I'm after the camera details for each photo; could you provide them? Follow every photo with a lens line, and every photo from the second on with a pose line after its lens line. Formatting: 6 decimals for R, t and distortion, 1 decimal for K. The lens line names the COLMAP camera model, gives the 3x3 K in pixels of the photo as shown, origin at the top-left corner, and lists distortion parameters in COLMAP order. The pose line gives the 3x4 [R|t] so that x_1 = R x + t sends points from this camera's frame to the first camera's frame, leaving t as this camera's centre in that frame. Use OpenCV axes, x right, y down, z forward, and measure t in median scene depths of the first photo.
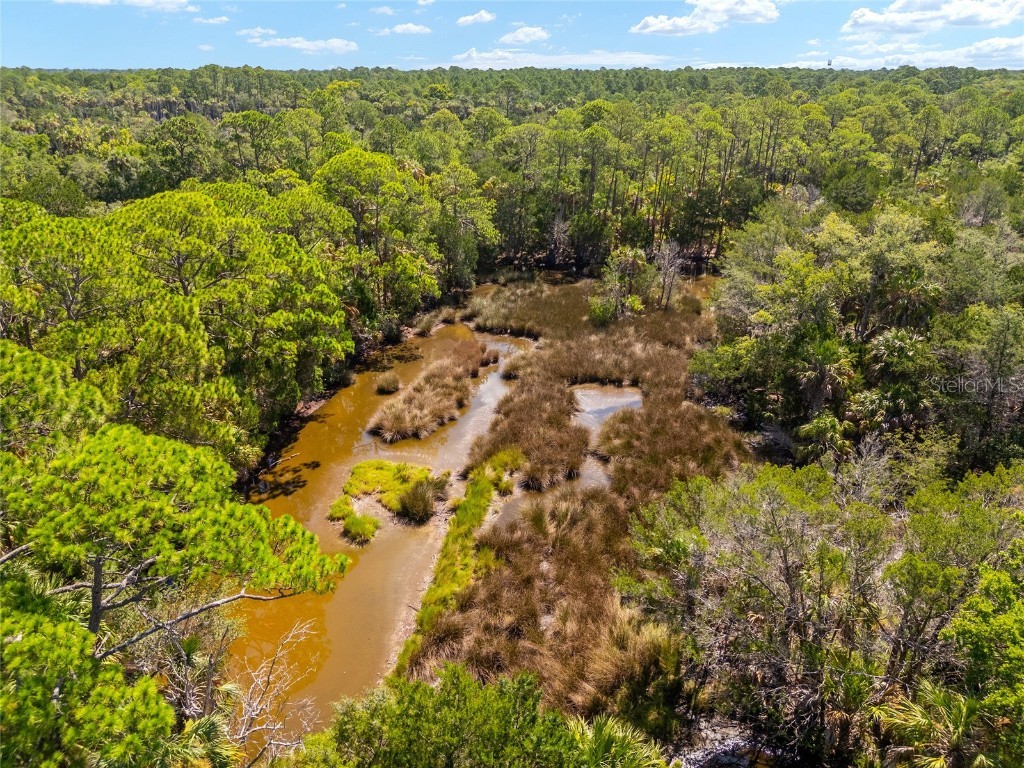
lens RADIAL K [[750.6, 0, 512.0], [0, 750.6, 384.0], [0, 0, 1]] dist [0.072769, -0.071534]
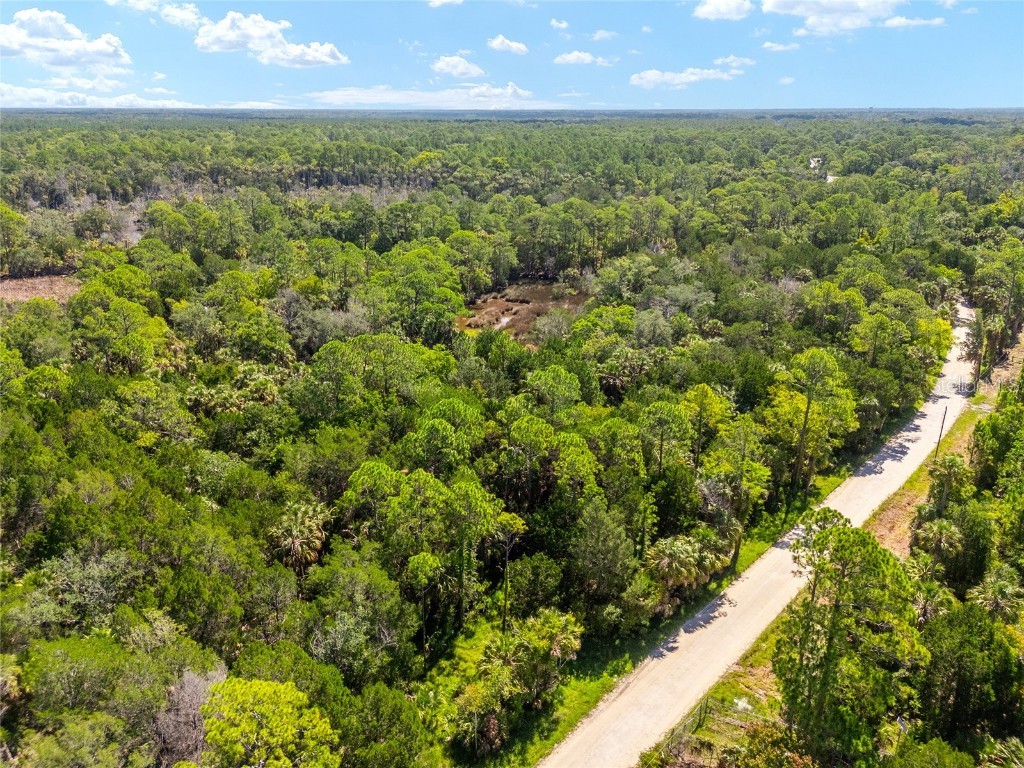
lens RADIAL K [[750.6, 0, 512.0], [0, 750.6, 384.0], [0, 0, 1]] dist [0.072769, -0.071534]
pose [[0.996951, 0.026148, -0.073513, 0.154243], [-0.029167, 0.998762, -0.040303, 0.287048], [0.072368, 0.042325, 0.996480, -1.383179]]
